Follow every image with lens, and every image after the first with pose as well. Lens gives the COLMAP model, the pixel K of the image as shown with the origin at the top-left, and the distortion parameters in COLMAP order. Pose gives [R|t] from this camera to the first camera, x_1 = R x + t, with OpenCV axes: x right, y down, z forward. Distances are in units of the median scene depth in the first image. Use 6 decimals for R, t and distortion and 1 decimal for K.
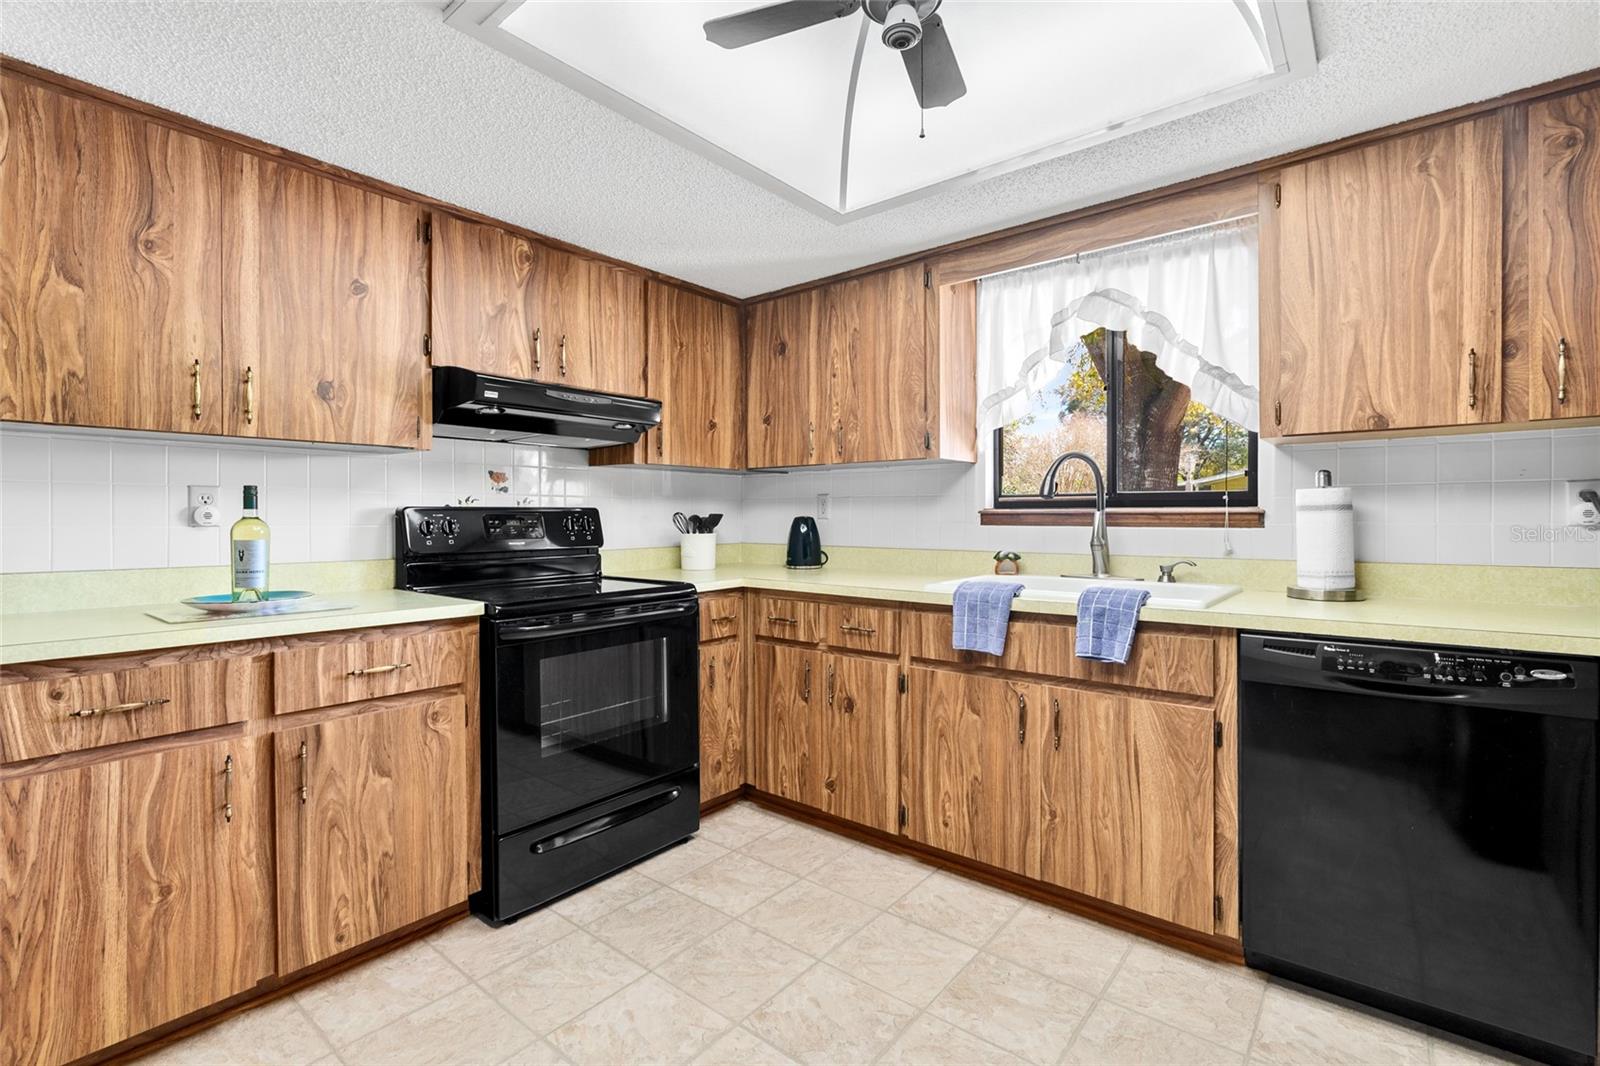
lens RADIAL K [[732.4, 0, 795.2], [0, 732.4, 517.9], [0, 0, 1]] dist [-0.006303, 0.001067]
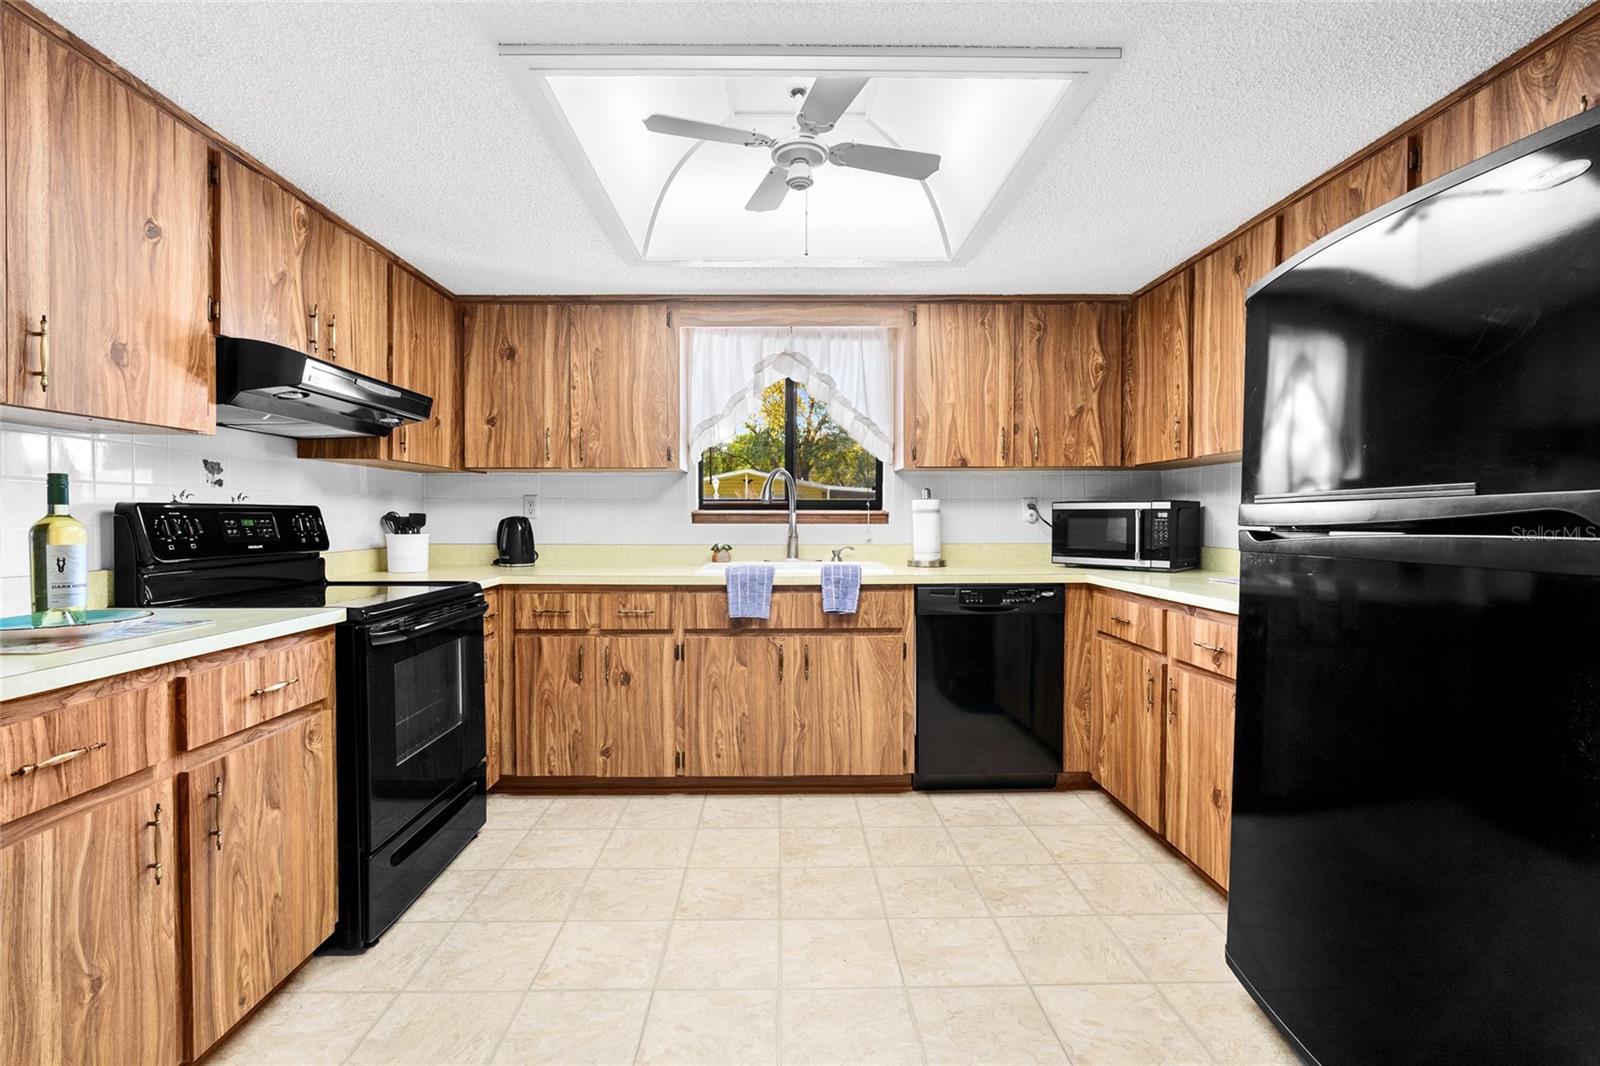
lens RADIAL K [[736.6, 0, 790.0], [0, 736.6, 523.7], [0, 0, 1]] dist [-0.007774, 0.001494]
pose [[0.761427, -0.004464, 0.648235, -0.572760], [0.000232, 0.999978, 0.006614, 0.003049], [-0.648250, -0.004886, 0.761412, -0.067653]]
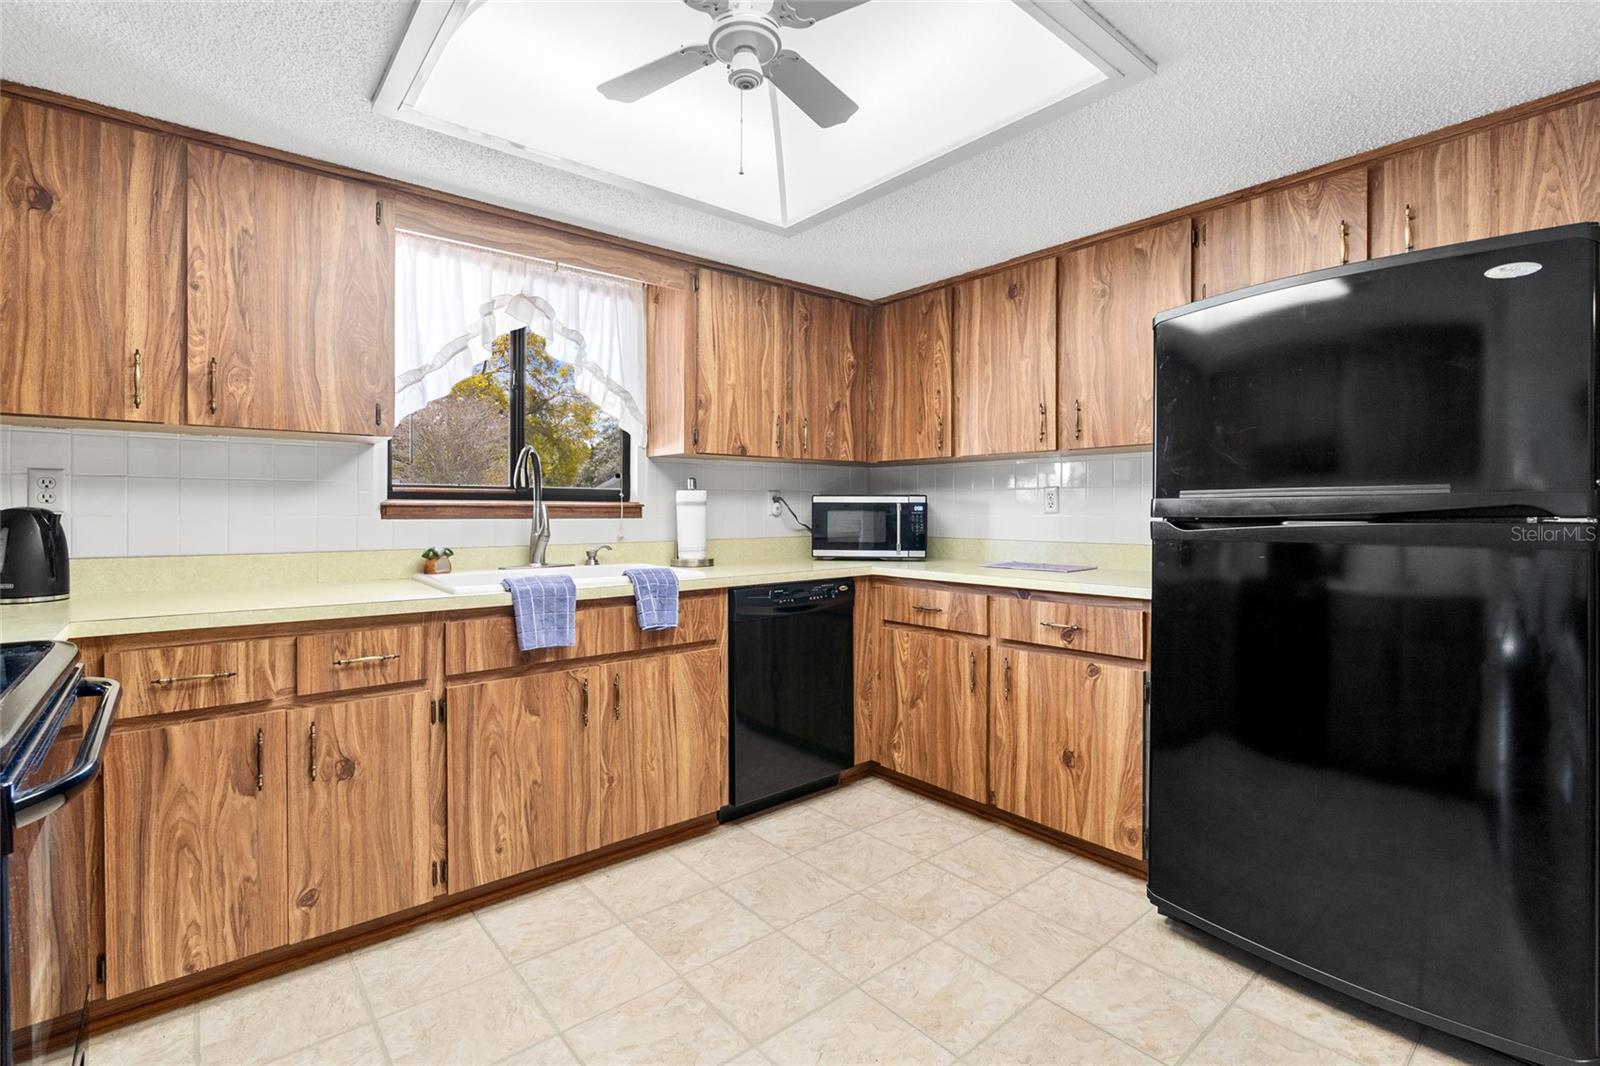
lens RADIAL K [[740.2, 0, 803.4], [0, 740.2, 509.4], [0, 0, 1]] dist [-0.003971, 0.000737]
pose [[0.171390, 0.003586, 0.985197, -0.673102], [0.000856, 0.999992, -0.003789, 0.003246], [-0.985203, 0.001493, 0.171385, 0.508501]]
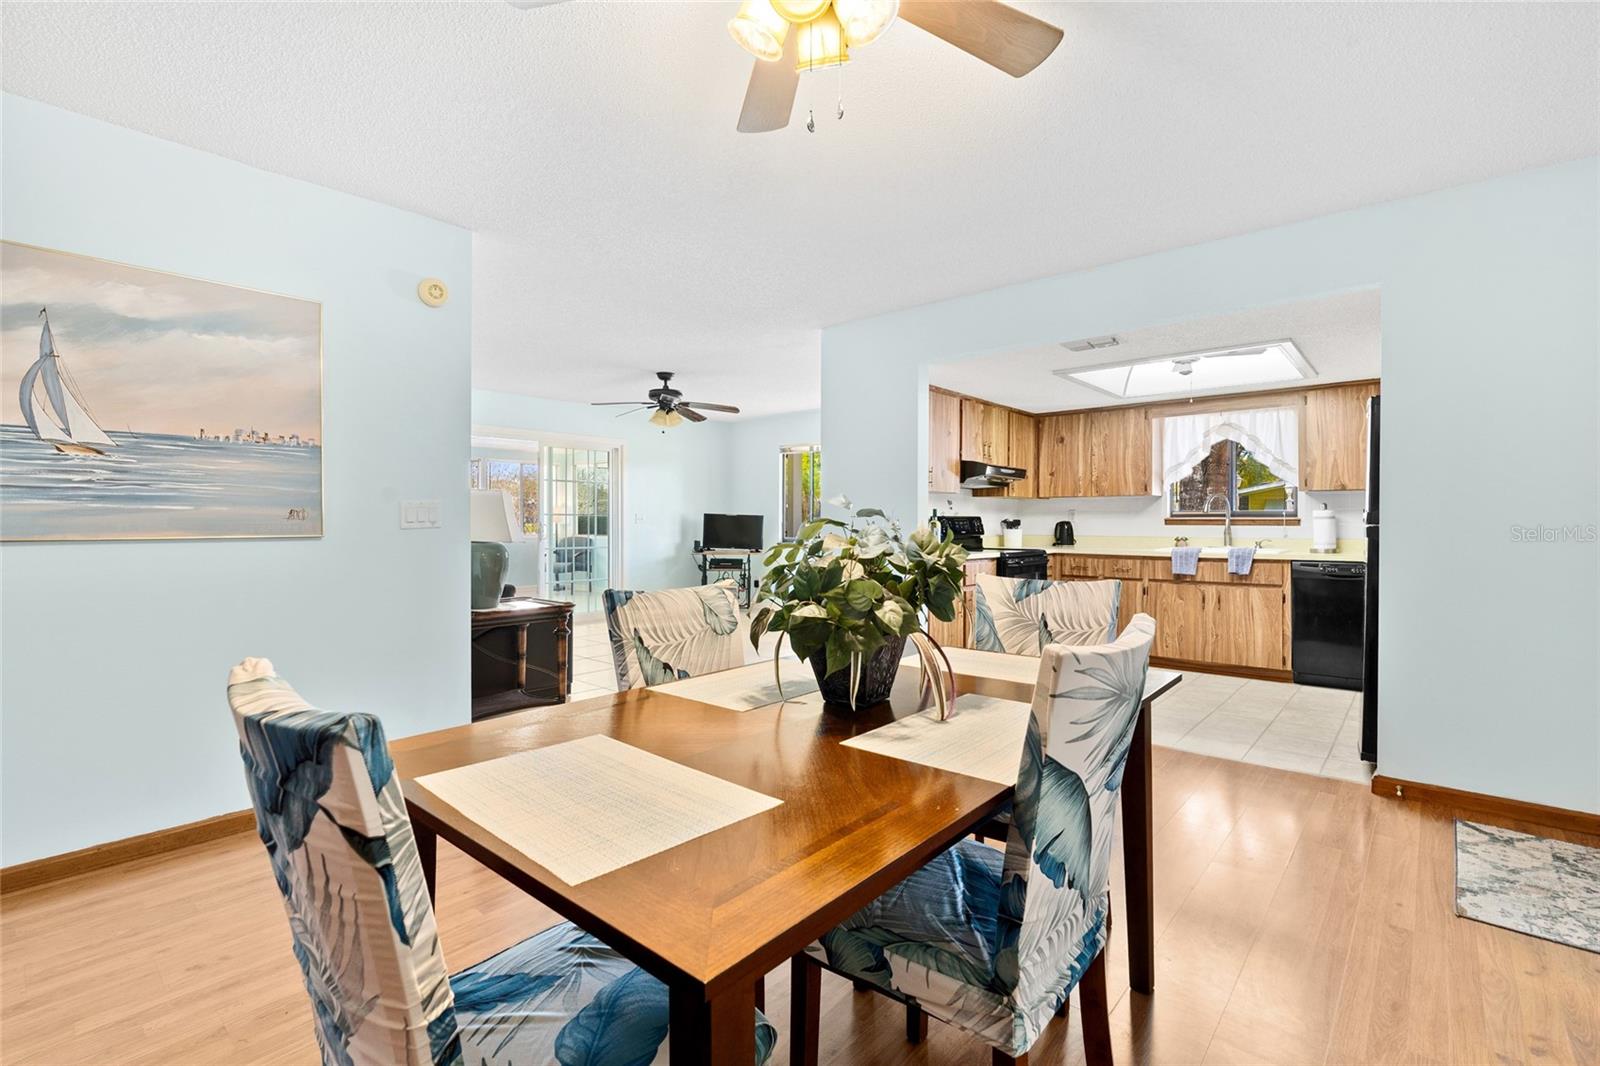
lens RADIAL K [[729.2, 0, 795.7], [0, 729.2, 518.7], [0, 0, 1]] dist [0.002471, 0.000107]
pose [[0.999497, 0.003775, -0.031498, -1.033262], [-0.004006, 0.999965, -0.007290, 0.014935], [0.031470, 0.007413, 0.999477, -1.595273]]
